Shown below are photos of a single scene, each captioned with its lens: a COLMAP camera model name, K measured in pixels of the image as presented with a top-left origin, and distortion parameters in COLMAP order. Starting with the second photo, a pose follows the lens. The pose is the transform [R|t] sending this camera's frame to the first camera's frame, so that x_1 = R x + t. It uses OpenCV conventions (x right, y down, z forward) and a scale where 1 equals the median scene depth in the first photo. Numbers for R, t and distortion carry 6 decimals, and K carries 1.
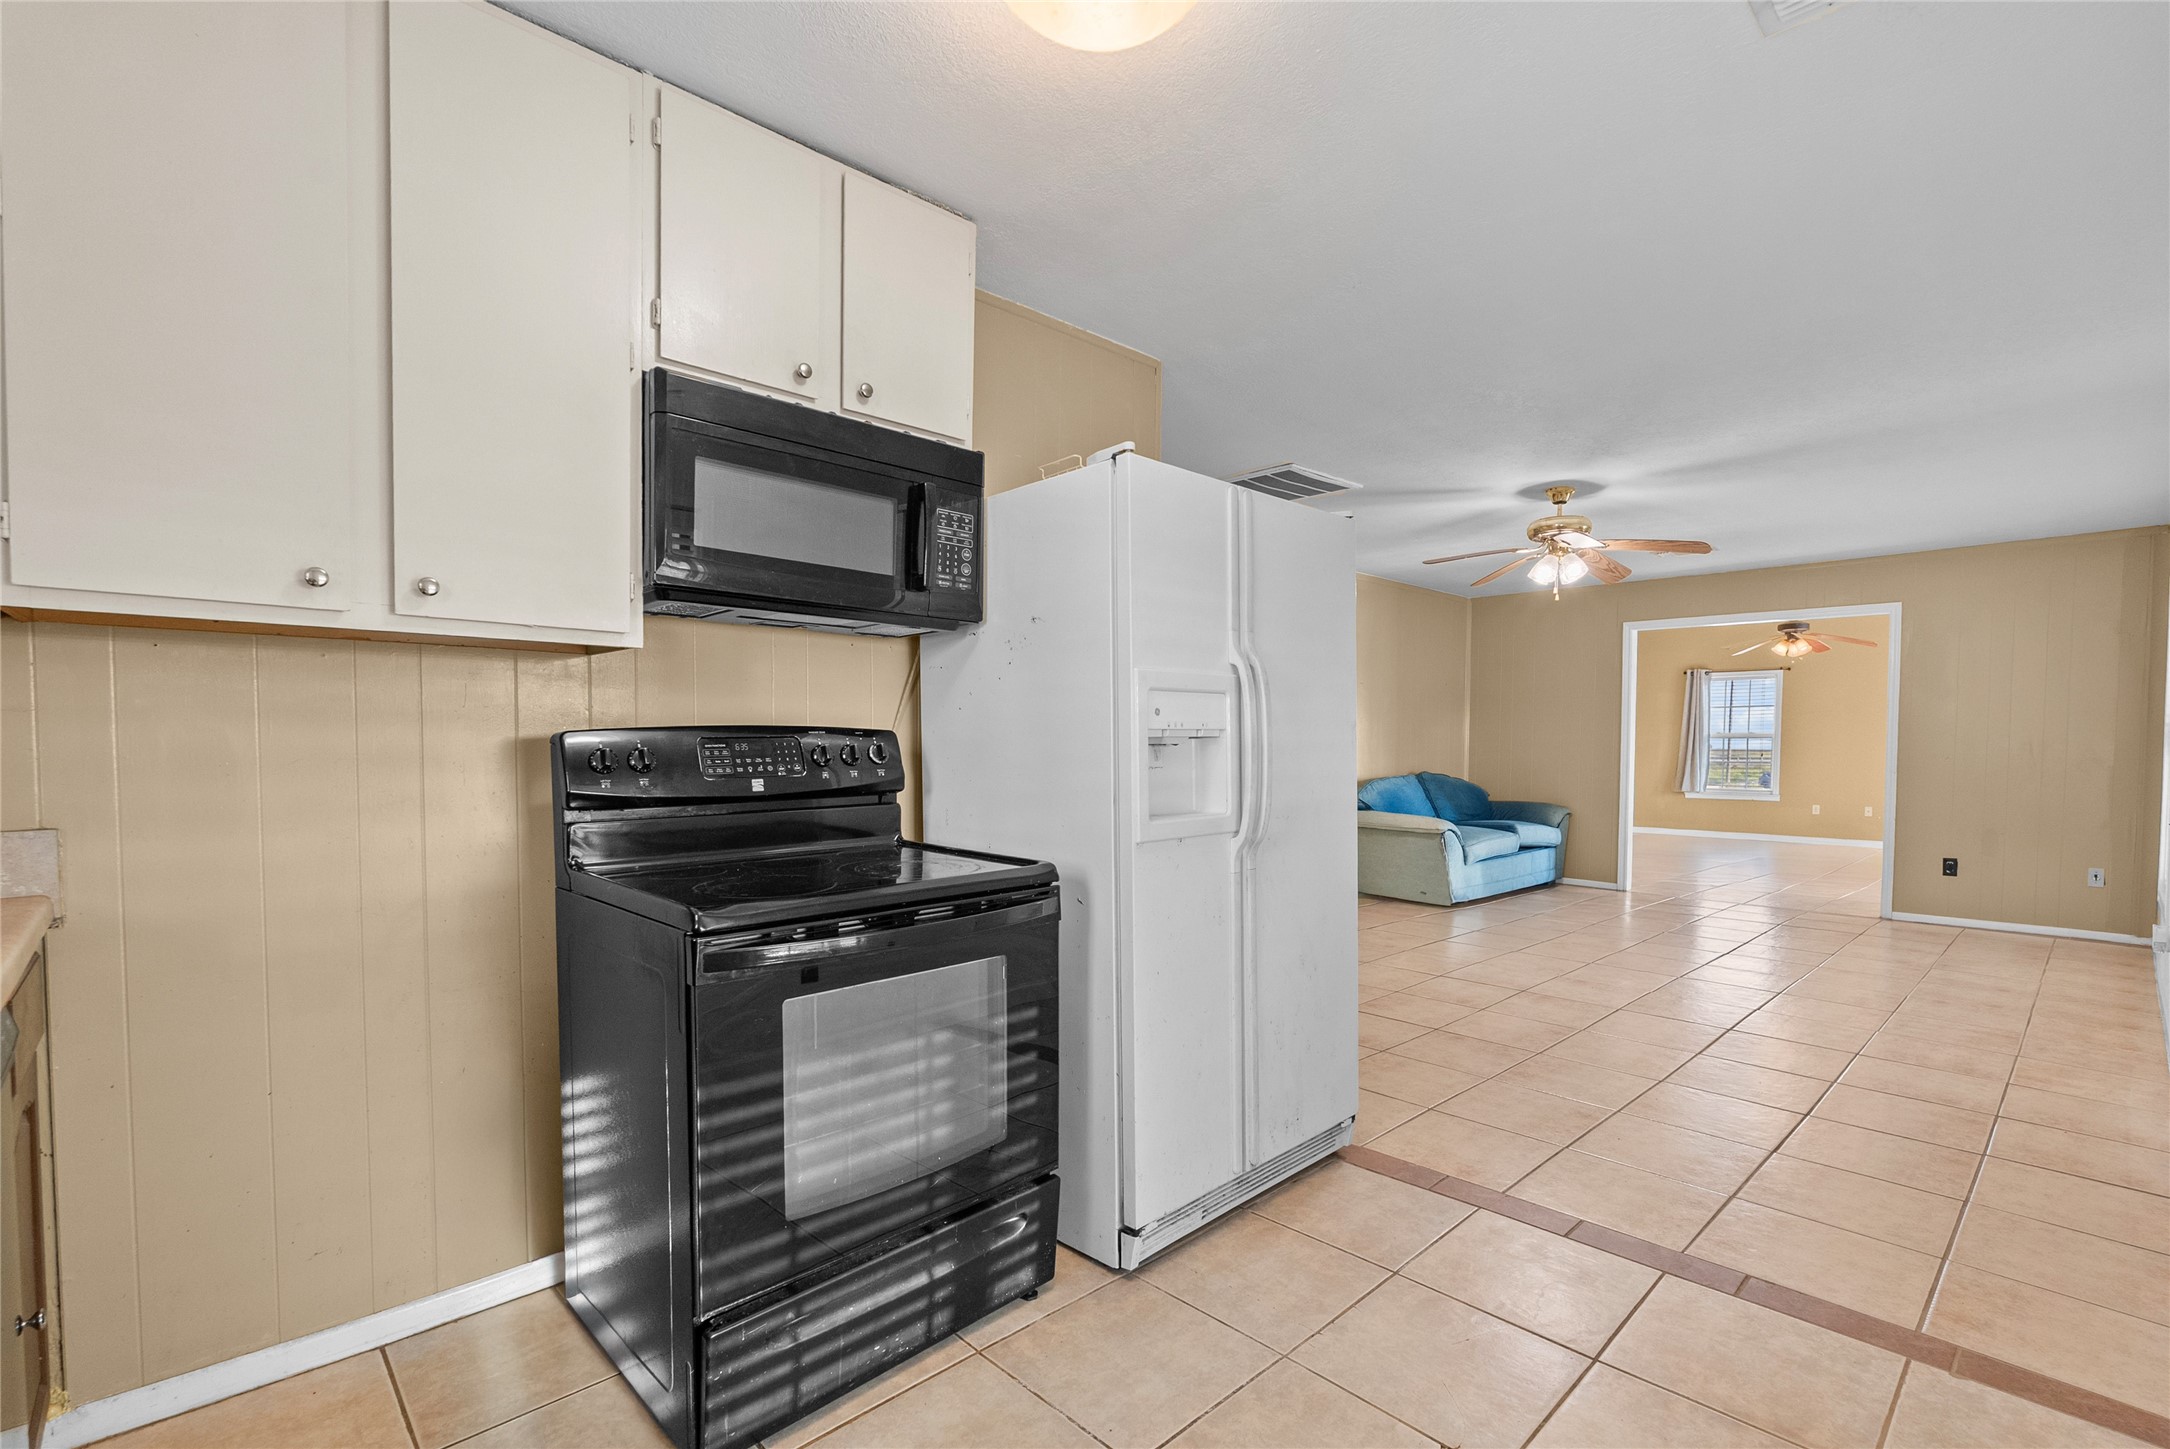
lens RADIAL K [[982.2, 0, 1084.2], [0, 982.2, 780.4], [0, 0, 1]] dist [0.001344, -0.000104]
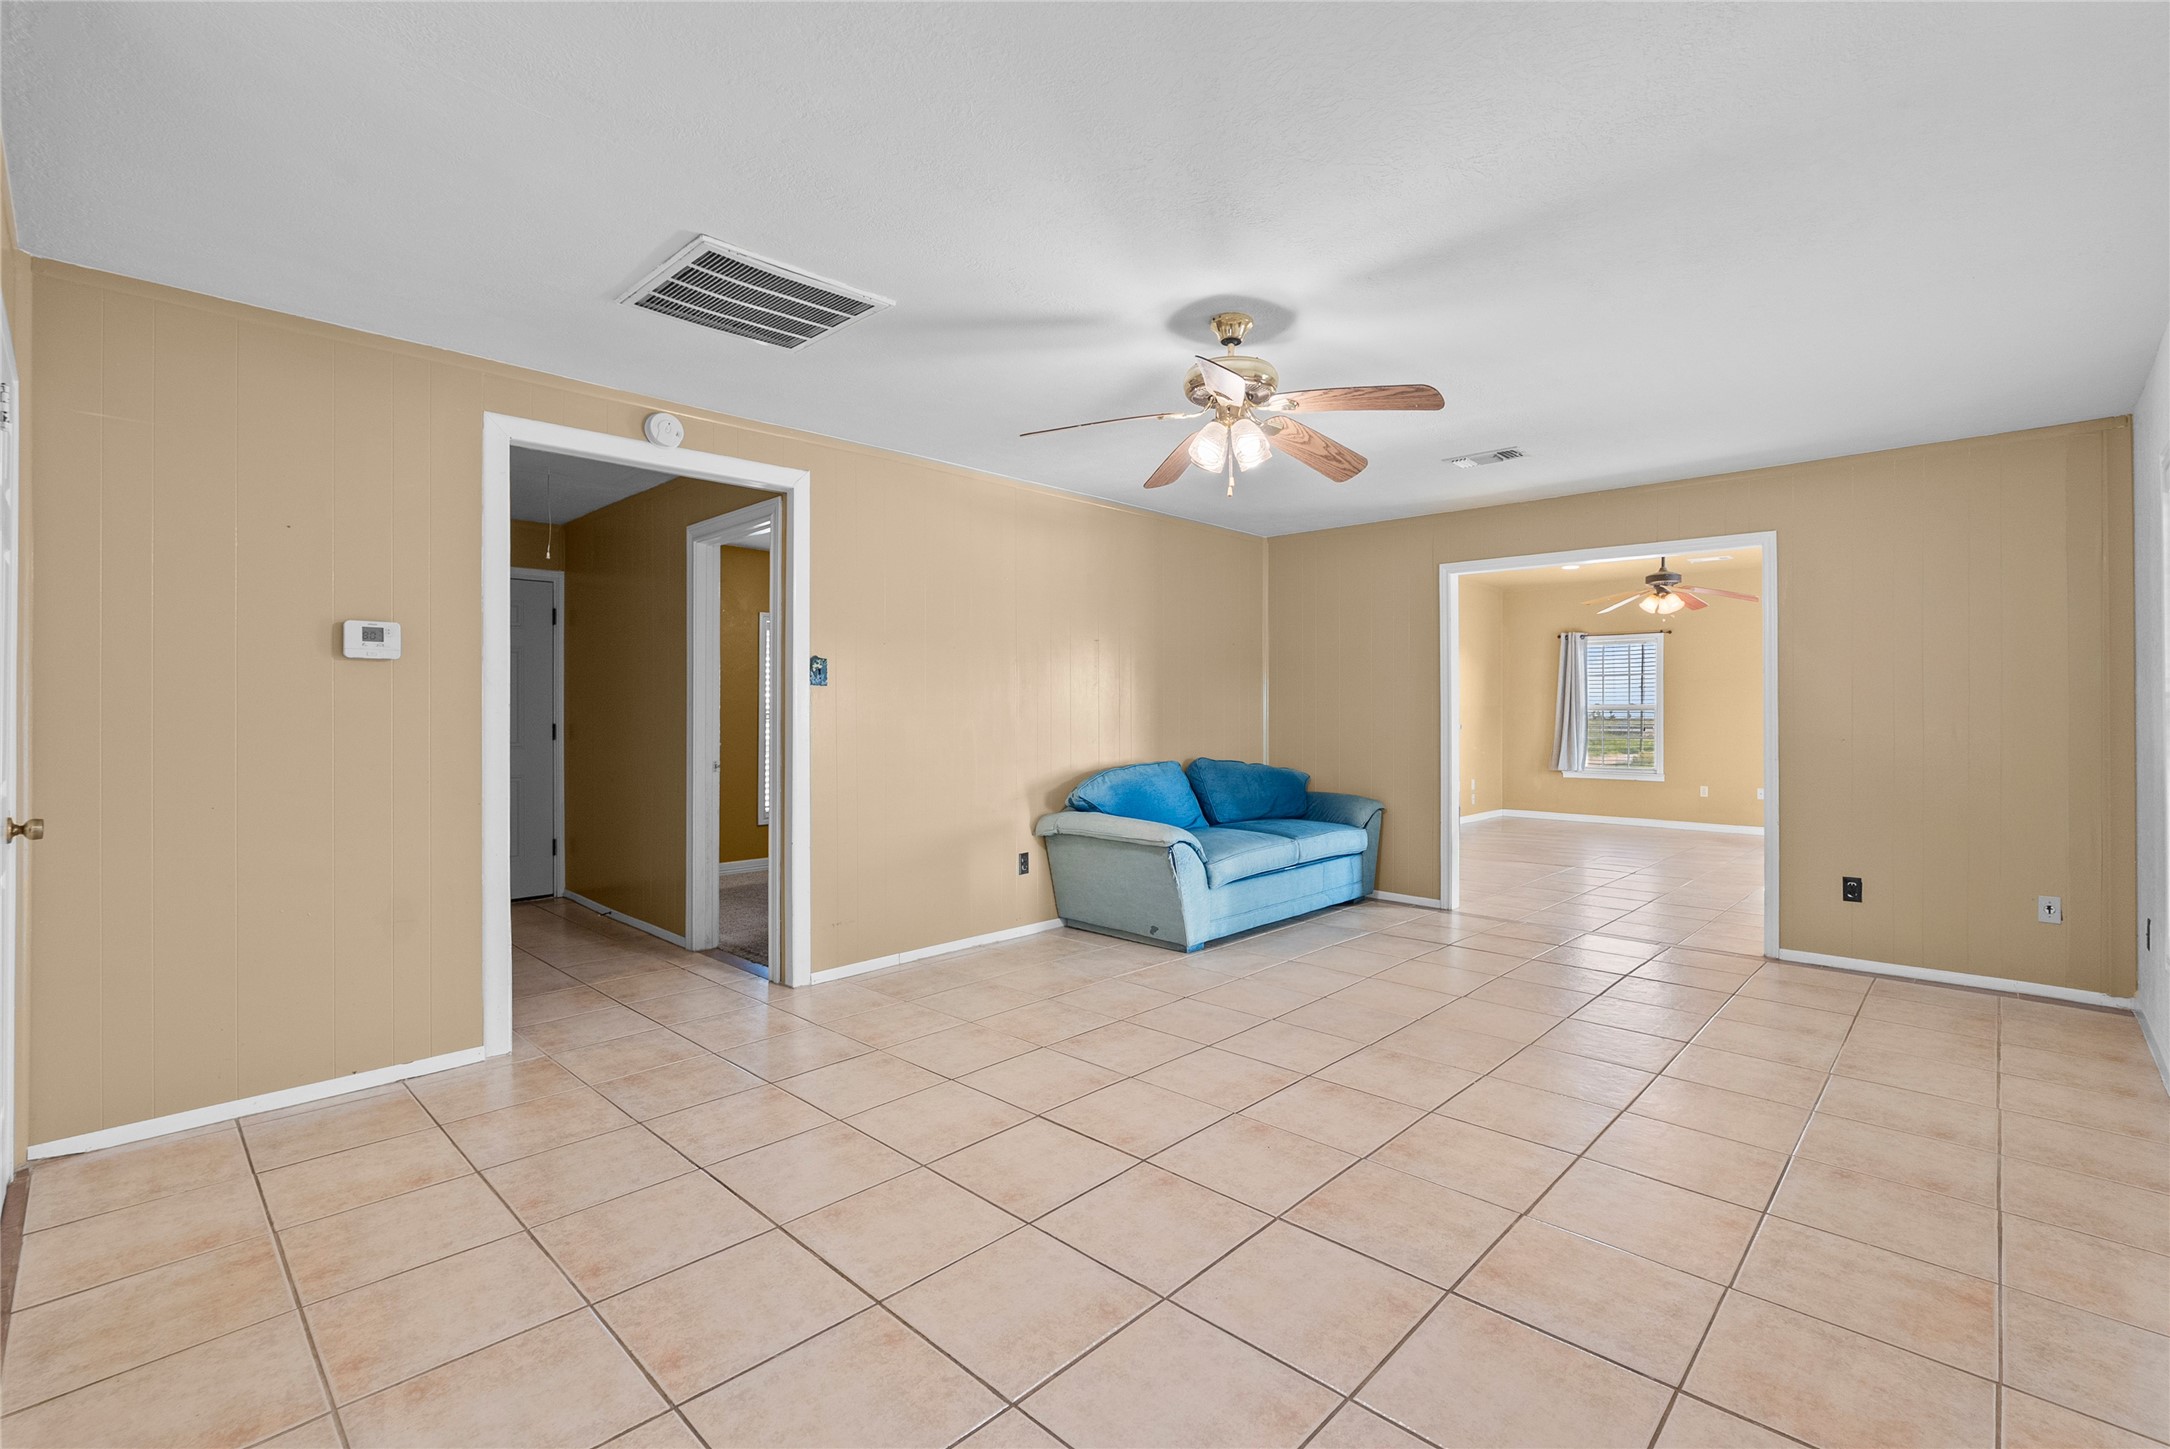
lens RADIAL K [[957.0, 0, 1080.5], [0, 957.0, 709.6], [0, 0, 1]] dist [-0.003104, -0.000337]
pose [[0.999004, -0.001994, 0.044568, 0.228950], [0.003861, 0.999116, -0.041855, -0.014645], [-0.044446, 0.041985, 0.998129, 0.258168]]
